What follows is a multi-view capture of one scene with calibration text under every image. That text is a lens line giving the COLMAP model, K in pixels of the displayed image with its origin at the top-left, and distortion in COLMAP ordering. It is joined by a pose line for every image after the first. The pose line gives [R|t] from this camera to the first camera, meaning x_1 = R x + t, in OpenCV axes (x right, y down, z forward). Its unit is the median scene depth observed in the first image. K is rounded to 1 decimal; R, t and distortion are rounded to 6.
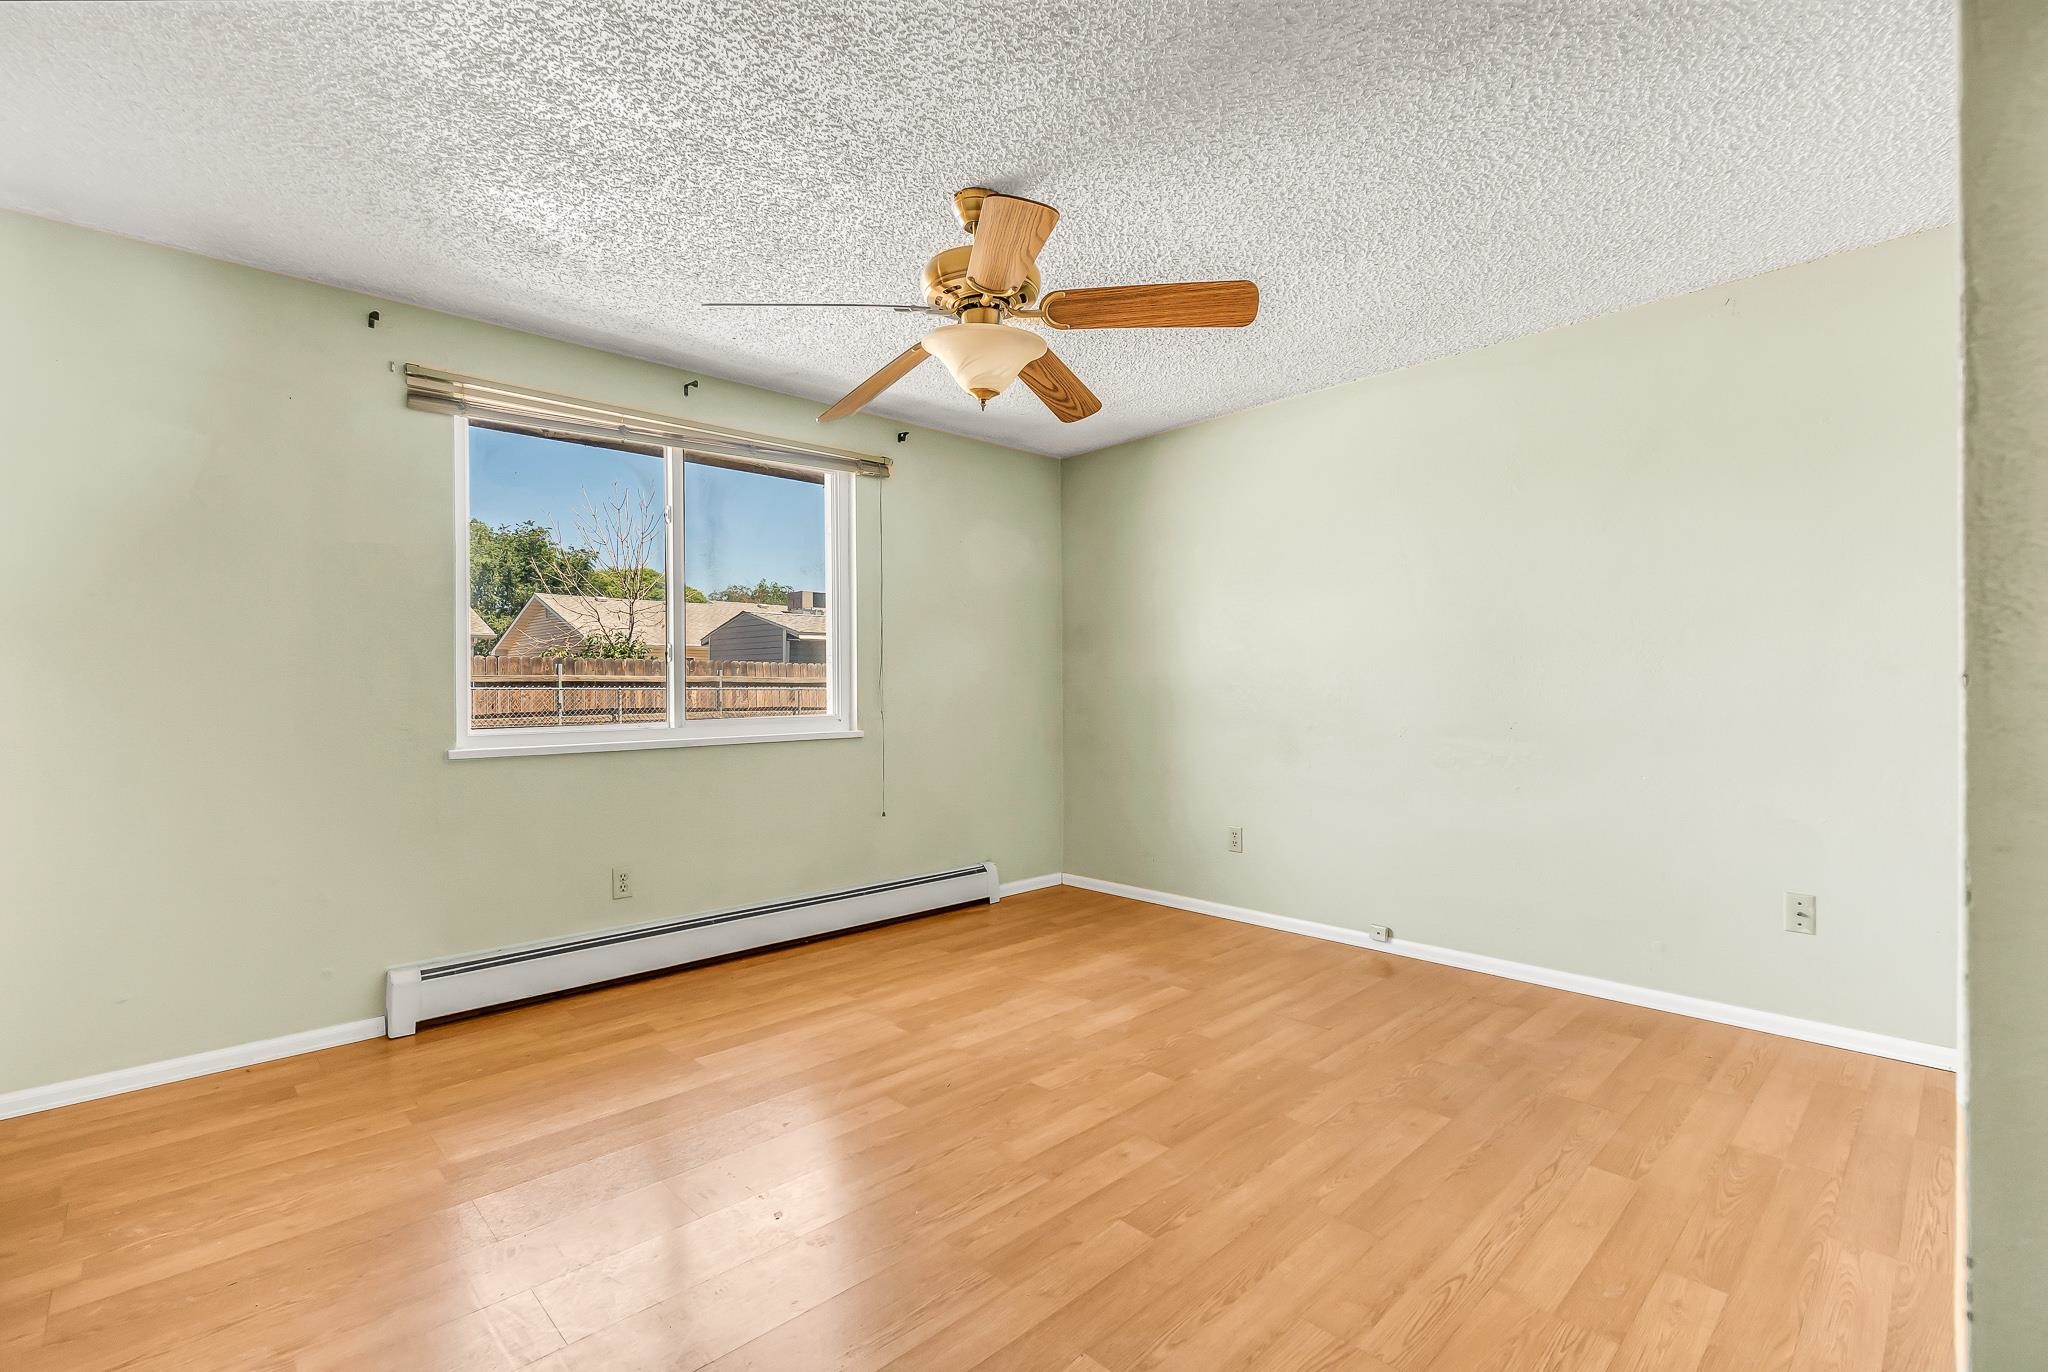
lens RADIAL K [[930.2, 0, 1032.1], [0, 930.2, 677.1], [0, 0, 1]] dist [0.002315, -0.000873]
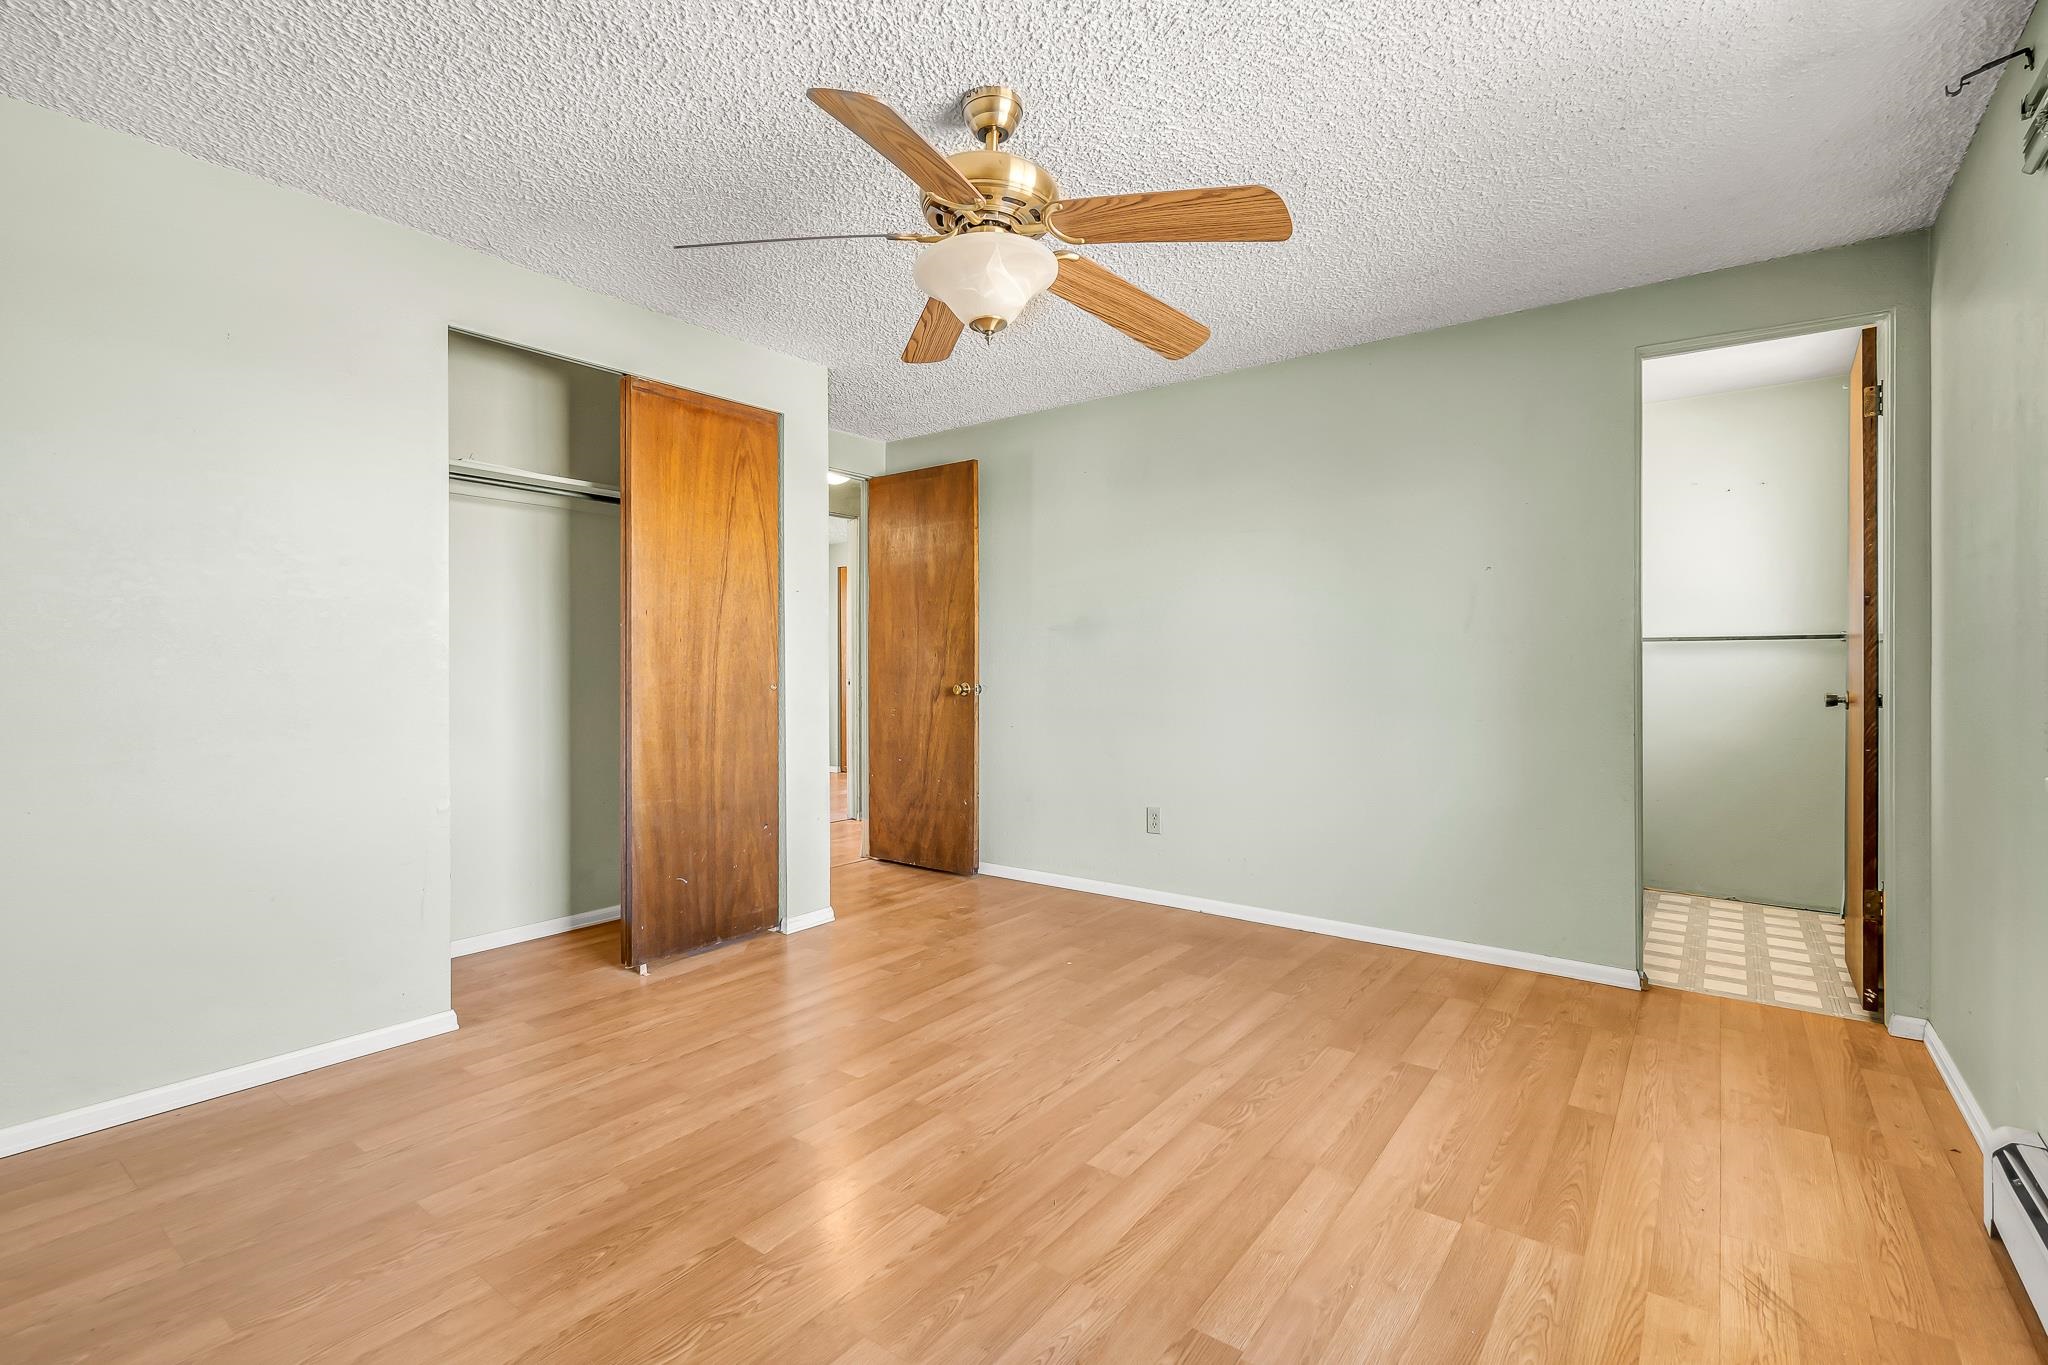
lens RADIAL K [[930.2, 0, 1032.1], [0, 930.2, 673.6], [0, 0, 1]] dist [0.002315, -0.000873]
pose [[-0.987166, 0.007435, -0.159526, 0.050244], [0.008040, 0.999963, -0.003151, 0.022991], [0.159497, -0.004393, -0.987189, 1.991706]]
